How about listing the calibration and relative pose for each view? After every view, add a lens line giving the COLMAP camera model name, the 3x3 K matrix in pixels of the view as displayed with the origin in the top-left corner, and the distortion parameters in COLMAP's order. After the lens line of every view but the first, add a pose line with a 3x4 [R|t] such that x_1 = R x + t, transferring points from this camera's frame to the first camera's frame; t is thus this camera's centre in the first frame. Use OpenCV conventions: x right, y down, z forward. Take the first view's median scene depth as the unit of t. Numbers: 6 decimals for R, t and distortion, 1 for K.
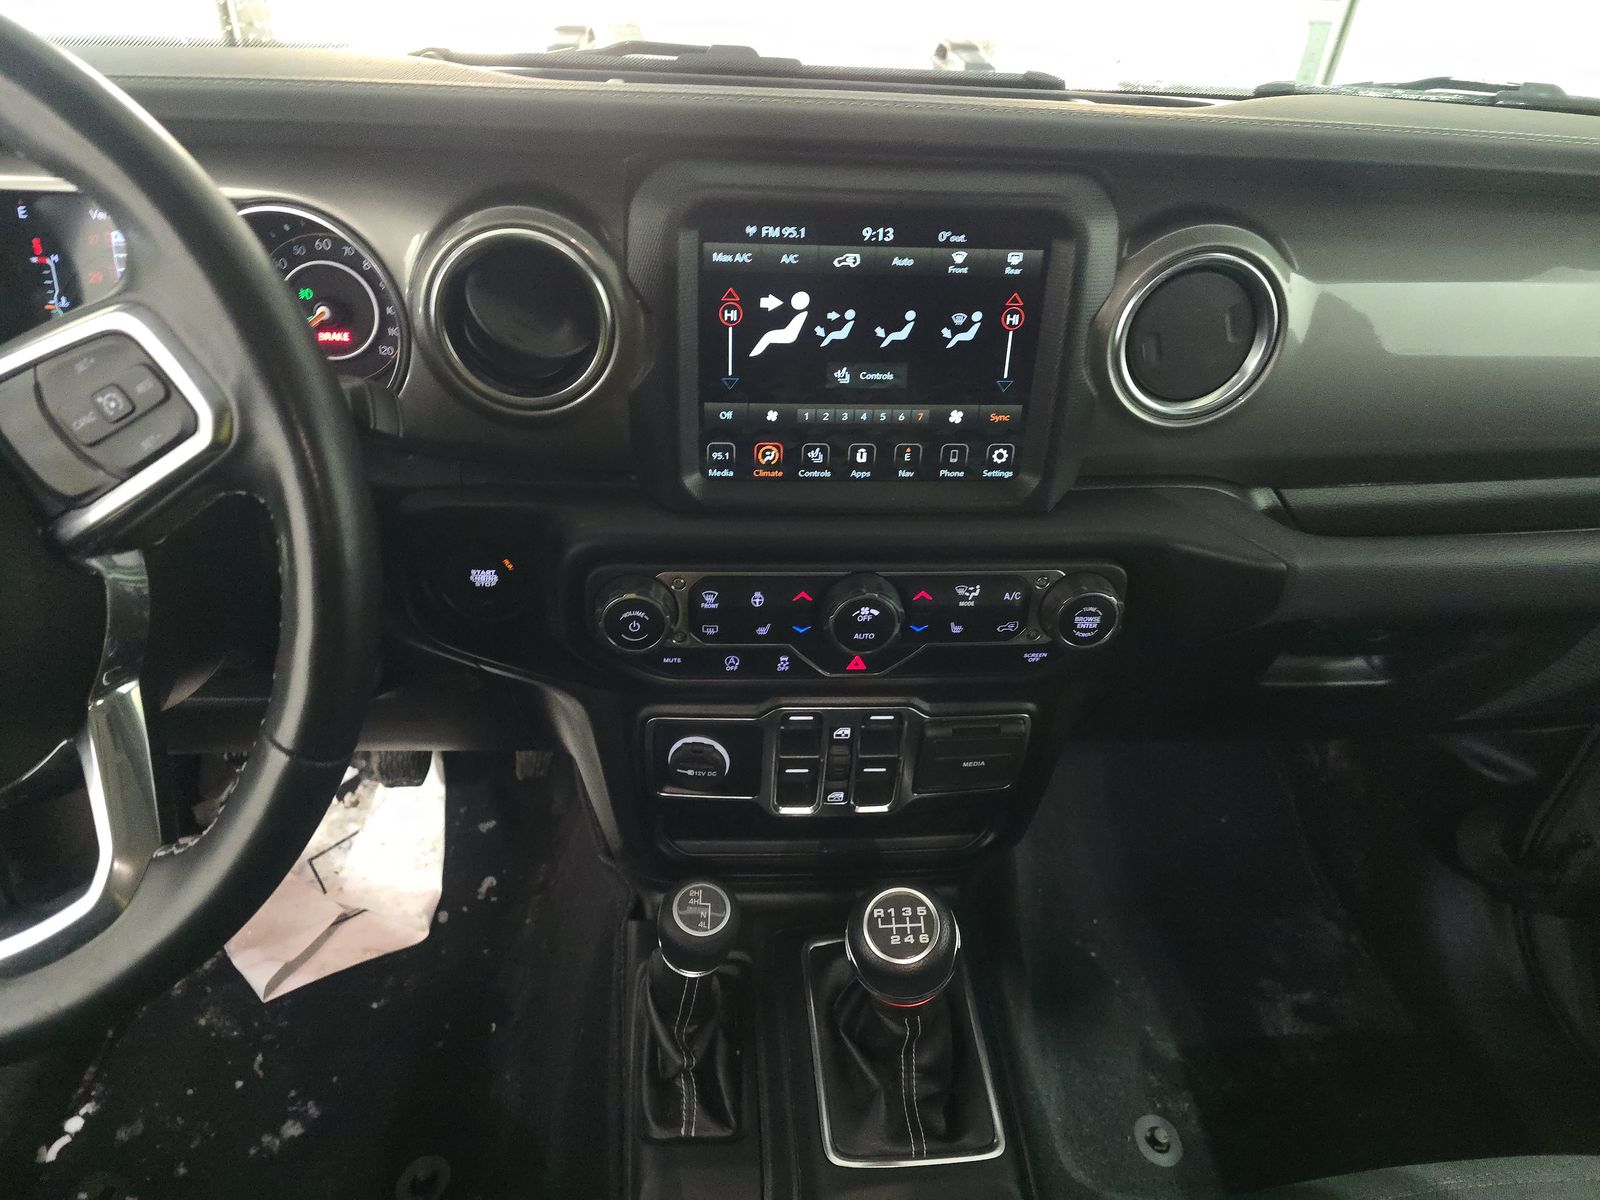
lens RADIAL K [[1070.0, 0, 800.0], [0, 1070.0, 600.0], [0, 0, 1]] dist [0.154411, -0.152614]
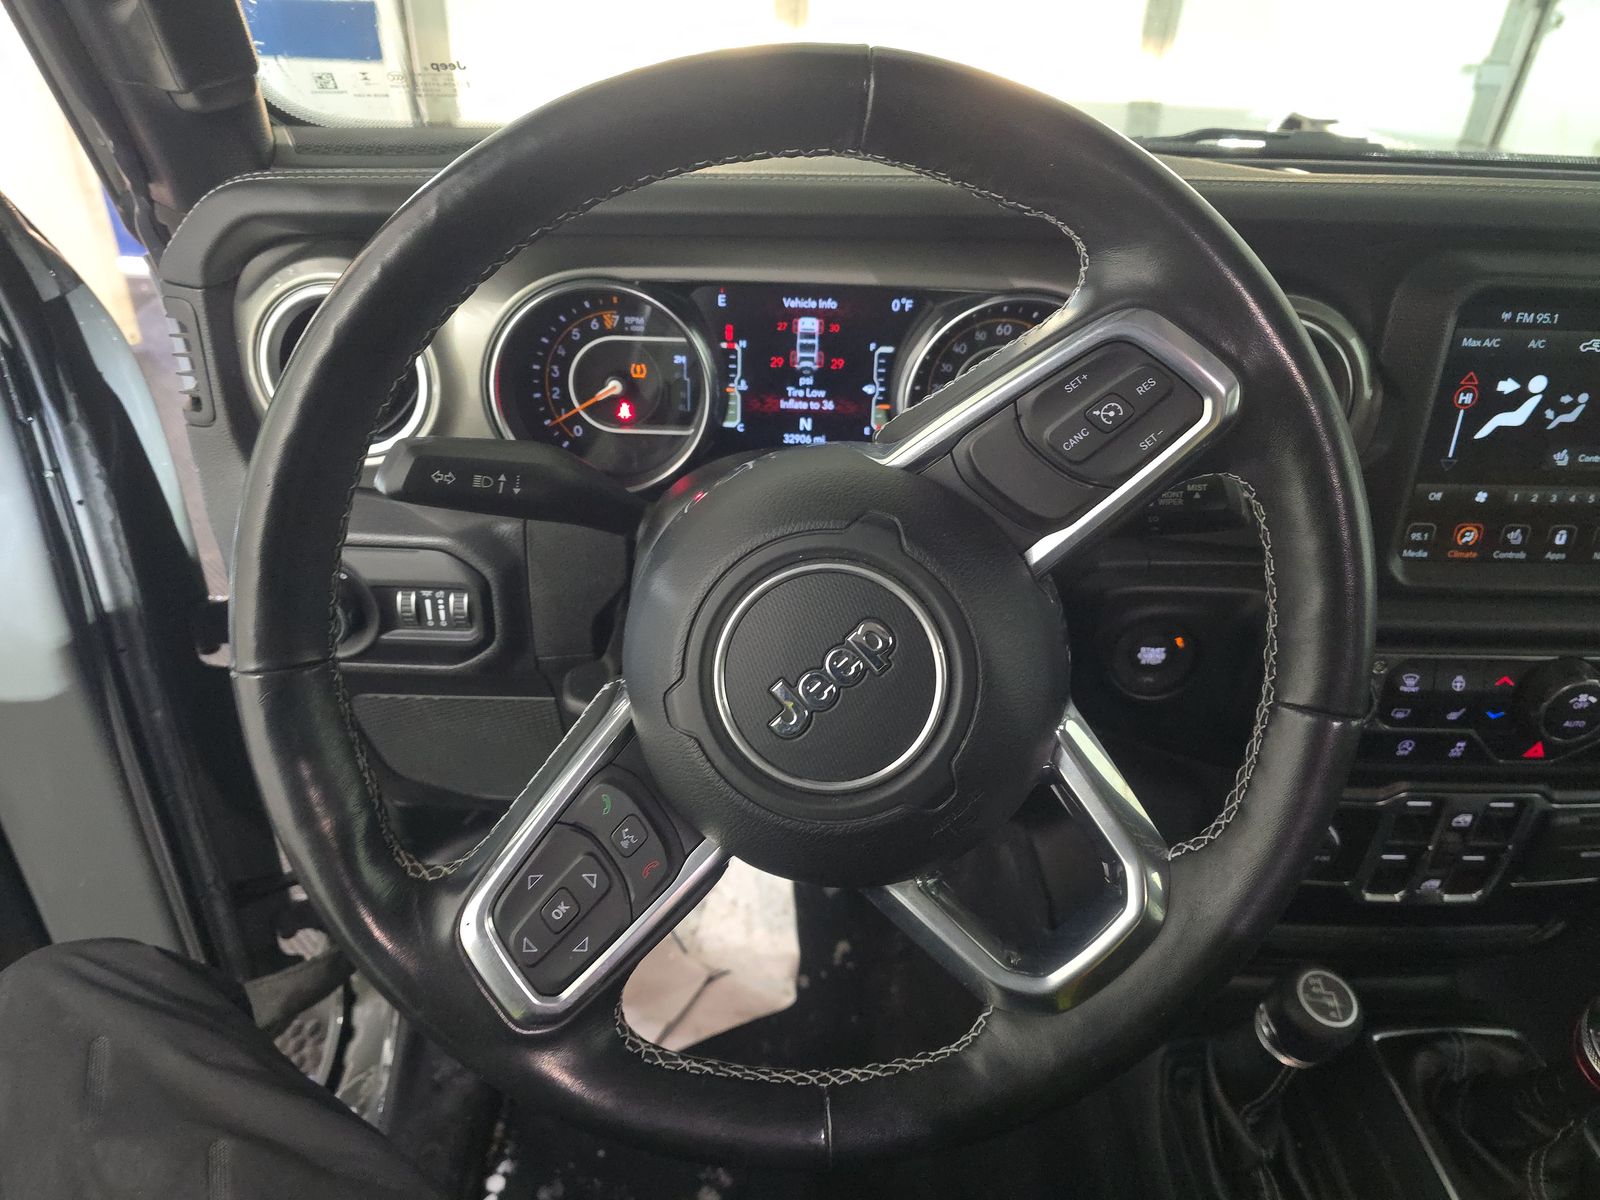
lens RADIAL K [[1066.0, 0, 800.0], [0, 1066.0, 600.0], [0, 0, 1]] dist [0.020856, -0.000408]
pose [[0.999615, 0.015949, -0.022696, -0.613062], [-0.017143, 0.998426, -0.053398, -0.013705], [0.021809, 0.053767, 0.998315, 0.008276]]
